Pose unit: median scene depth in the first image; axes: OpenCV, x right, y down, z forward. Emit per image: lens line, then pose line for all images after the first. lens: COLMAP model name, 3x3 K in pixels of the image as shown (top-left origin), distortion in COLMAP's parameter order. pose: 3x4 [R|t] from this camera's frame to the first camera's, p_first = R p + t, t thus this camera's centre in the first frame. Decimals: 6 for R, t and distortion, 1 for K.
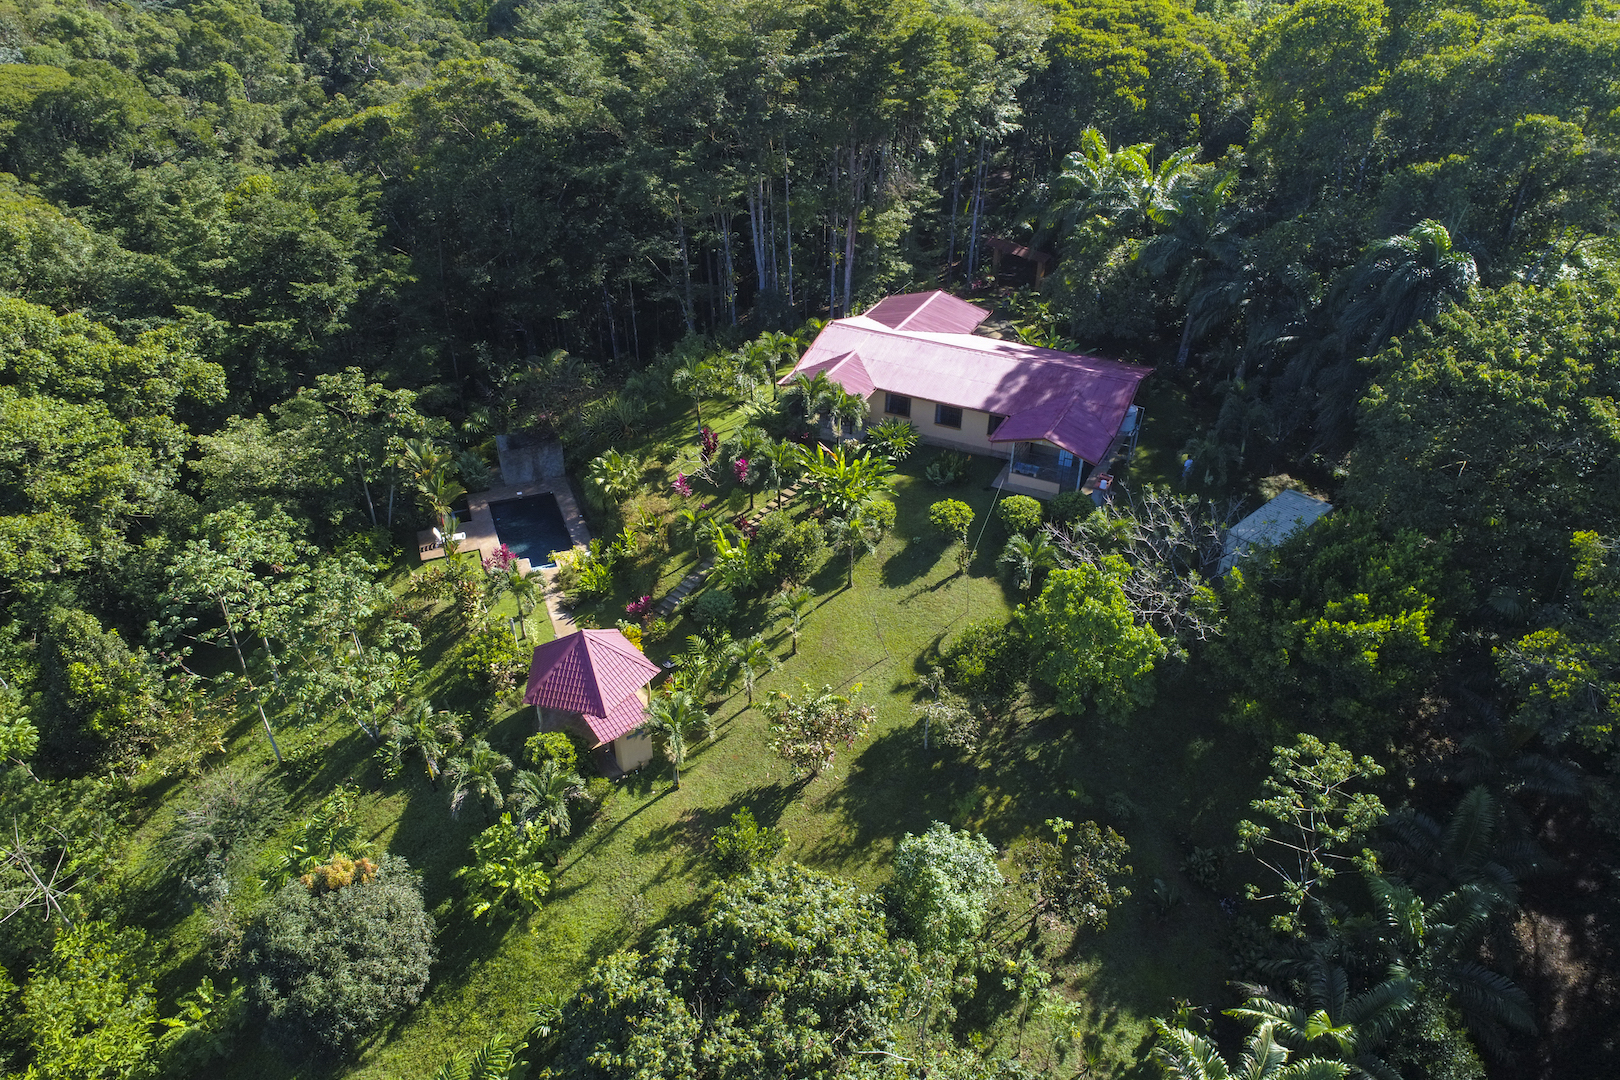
lens RADIAL K [[1098.0, 0, 755.2], [0, 1098.0, 535.4], [0, 0, 1]] dist [0.039149, -0.000531]
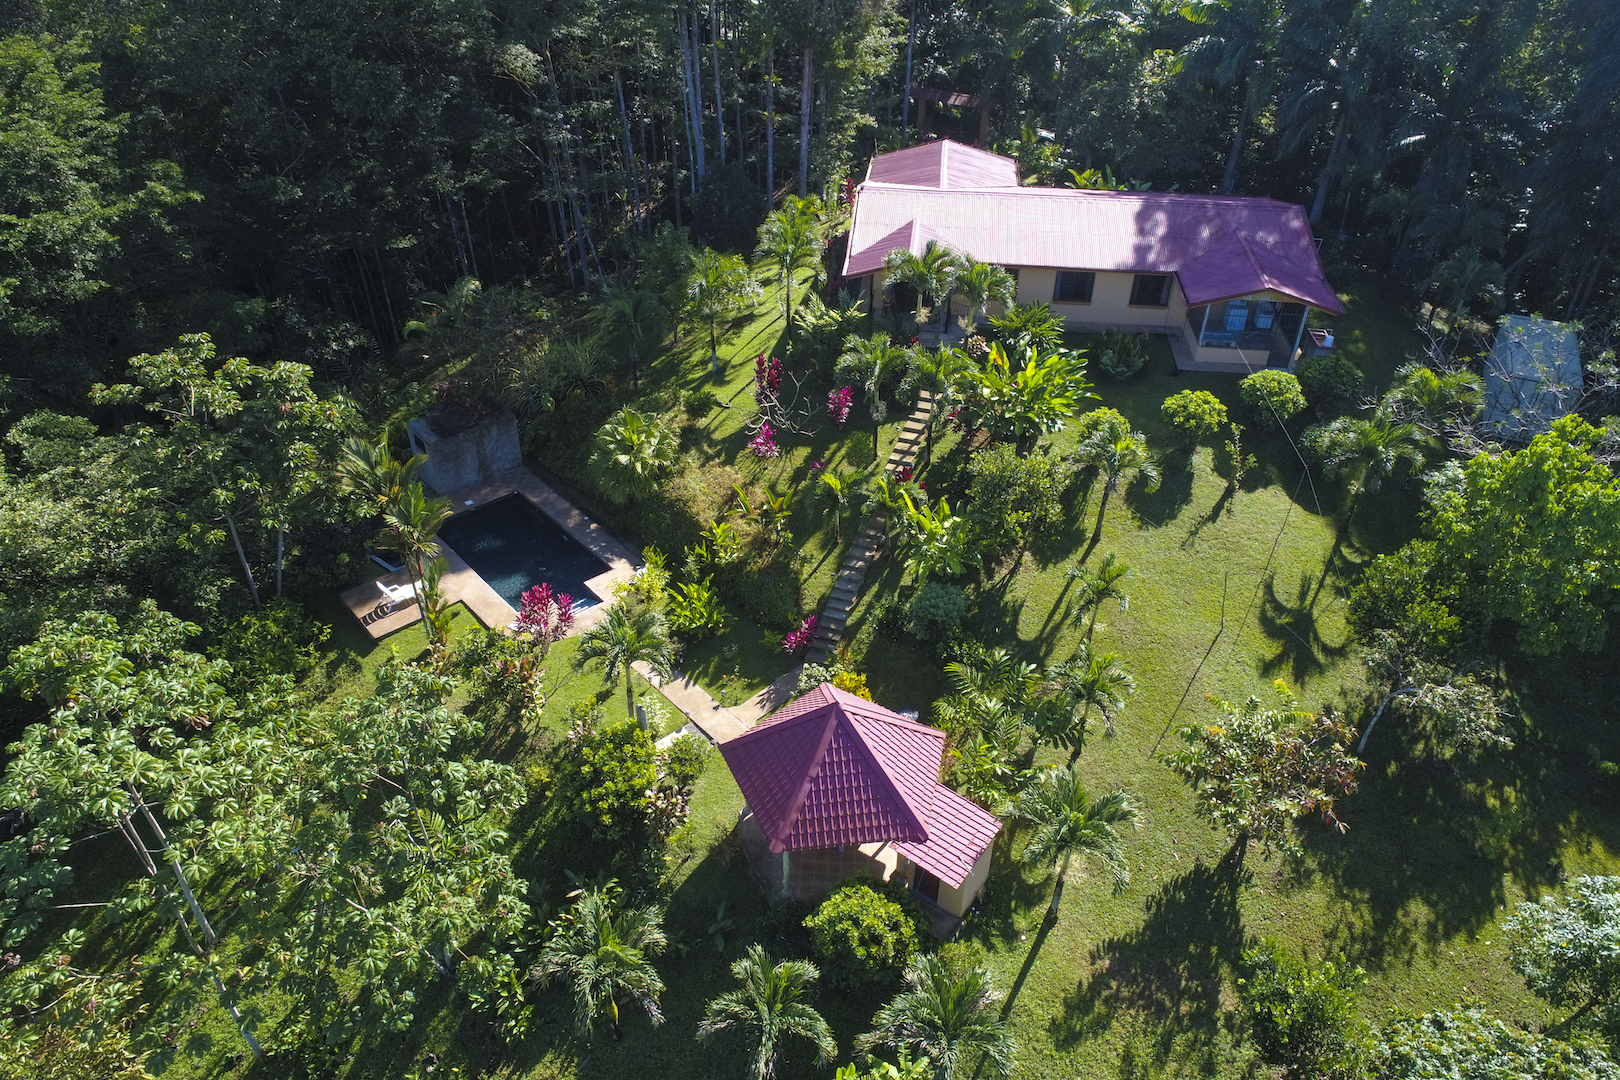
lens RADIAL K [[1114.6, 0, 792.3], [0, 1114.6, 543.5], [0, 0, 1]] dist [0.000465, -0.002918]
pose [[0.932667, -0.199000, 0.300885, -0.270458], [0.182504, 0.979756, 0.082278, -0.038072], [-0.311167, -0.021825, 0.950105, 0.358890]]
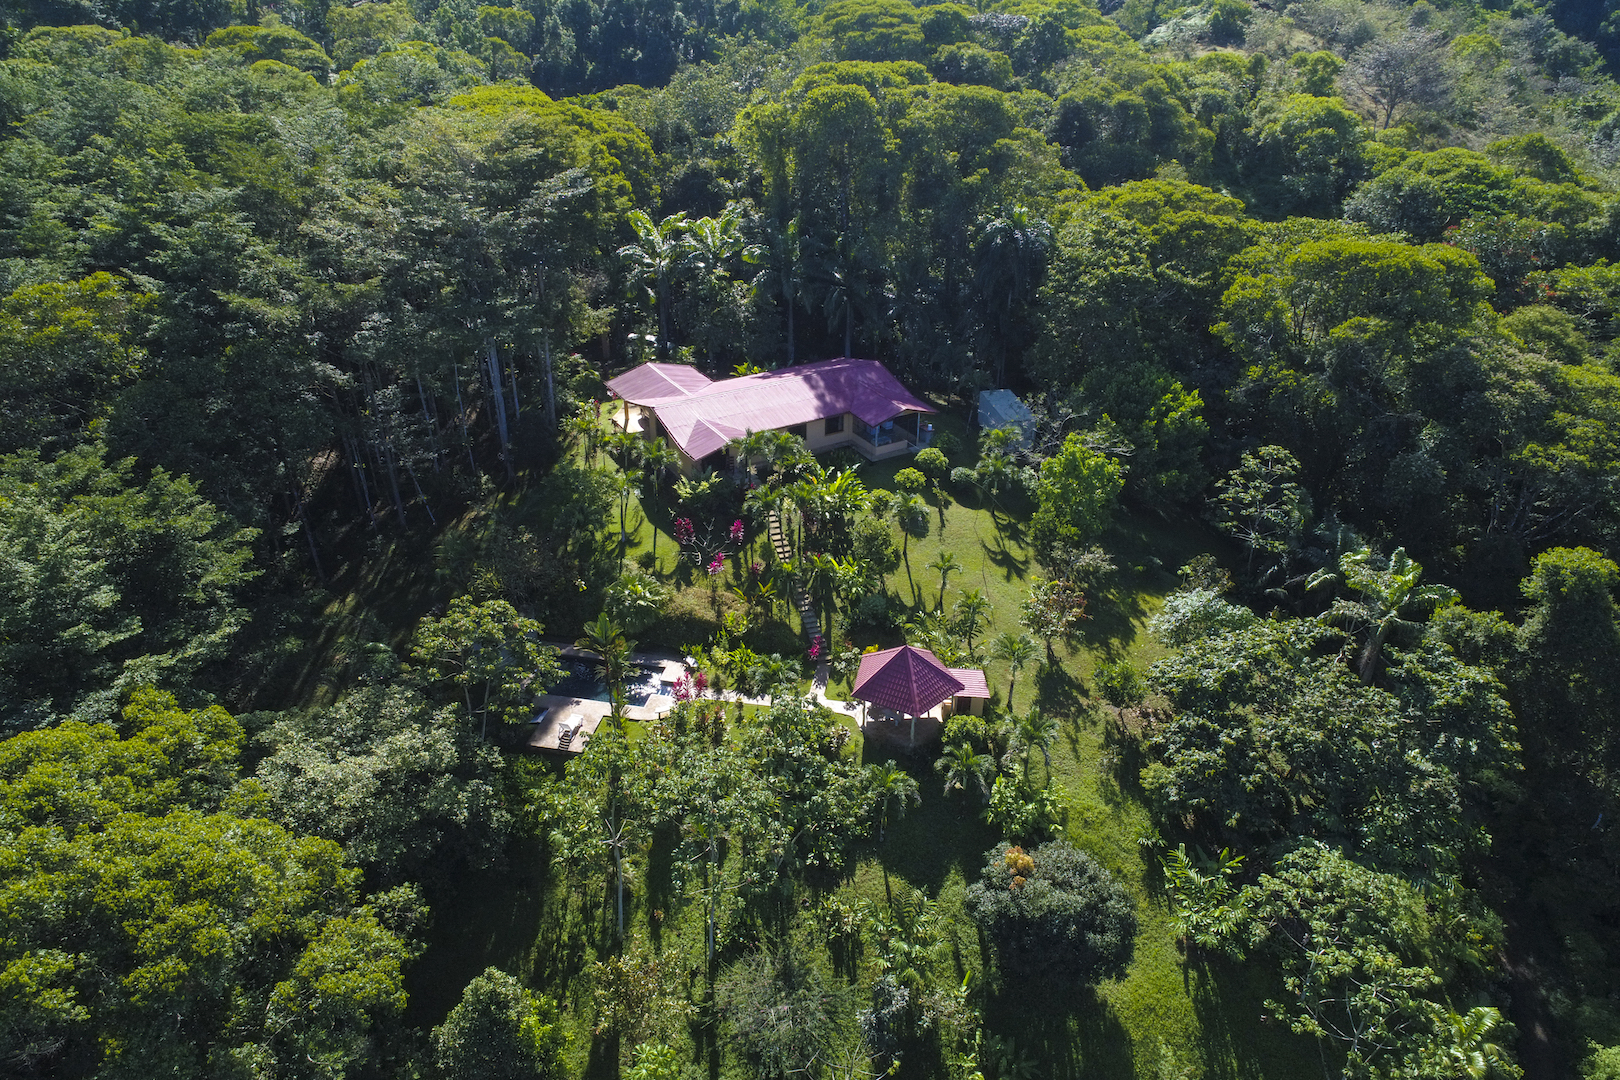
lens RADIAL K [[1130.7, 0, 810.0], [0, 1130.7, 540.0], [0, 0, 1]] dist [0.000878, -0.002469]
pose [[0.519818, -0.404963, 0.752193, -0.885717], [0.448891, 0.878628, 0.162817, -0.214989], [-0.726833, 0.253018, 0.638511, 0.192516]]
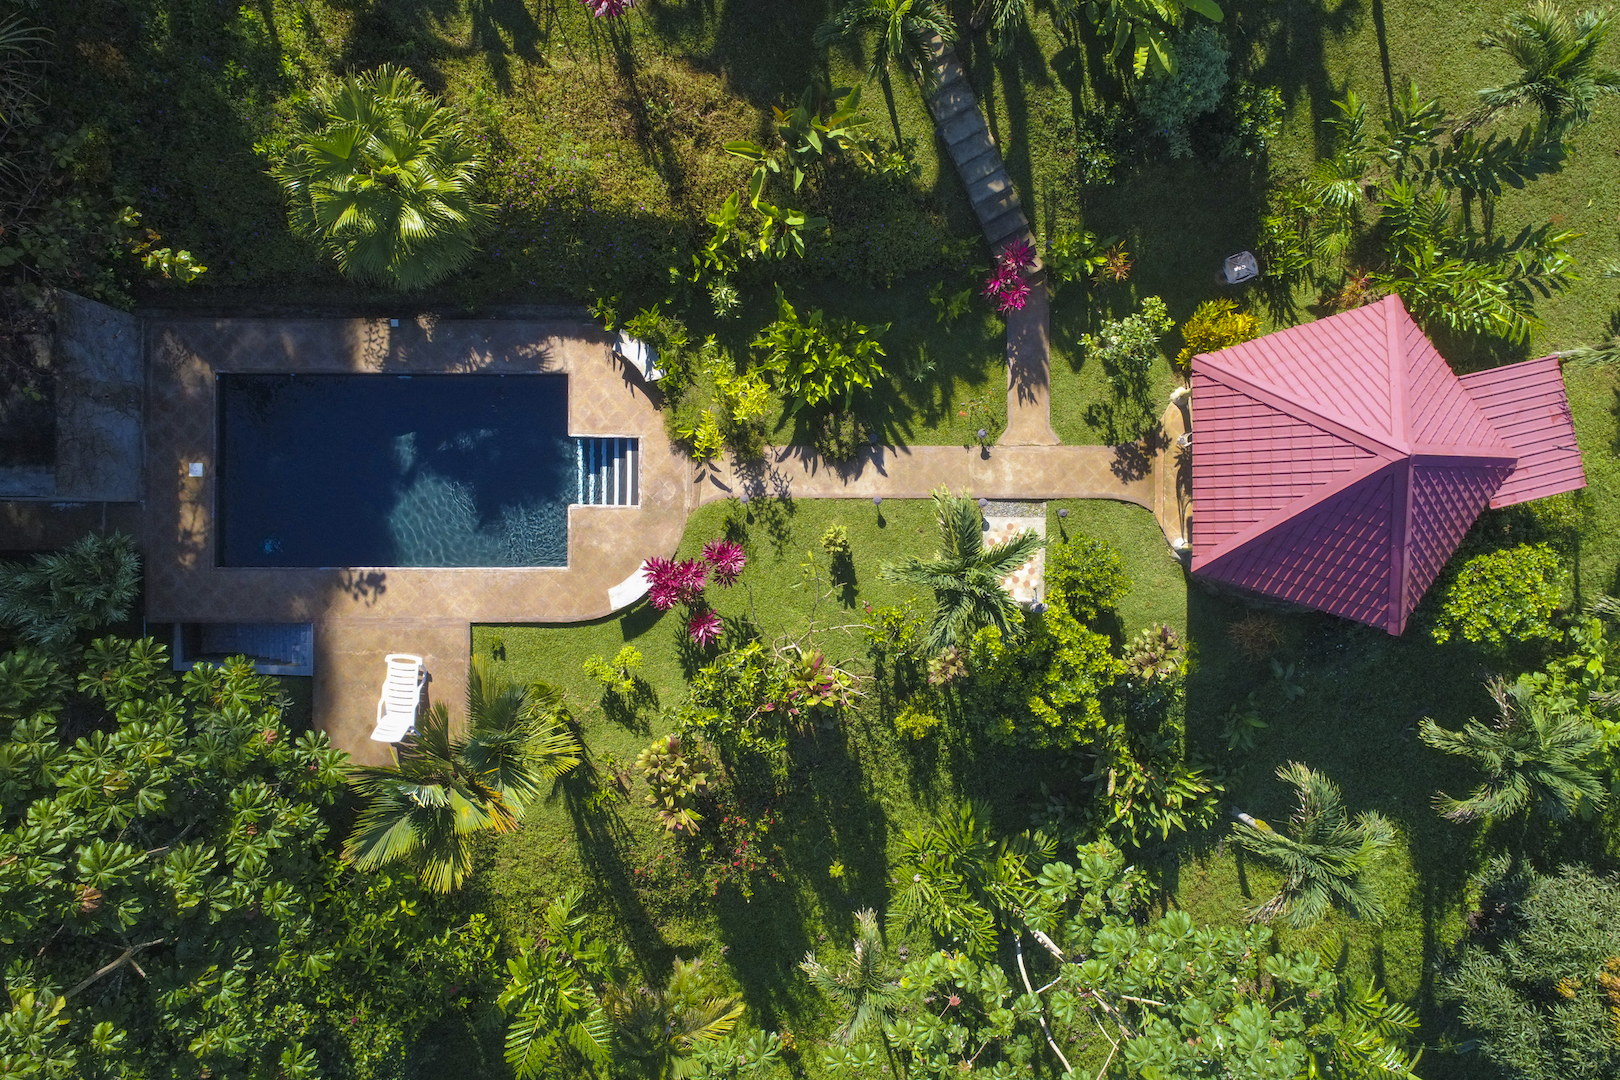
lens RADIAL K [[1144.7, 0, 767.1], [0, 1144.7, 540.0], [0, 0, 1]] dist [0.000561, -0.000468]
pose [[0.331066, -0.943595, 0.004980, -0.203460], [0.496563, 0.178705, 0.849406, -0.270710], [-0.802384, -0.278736, 0.527717, 0.766074]]
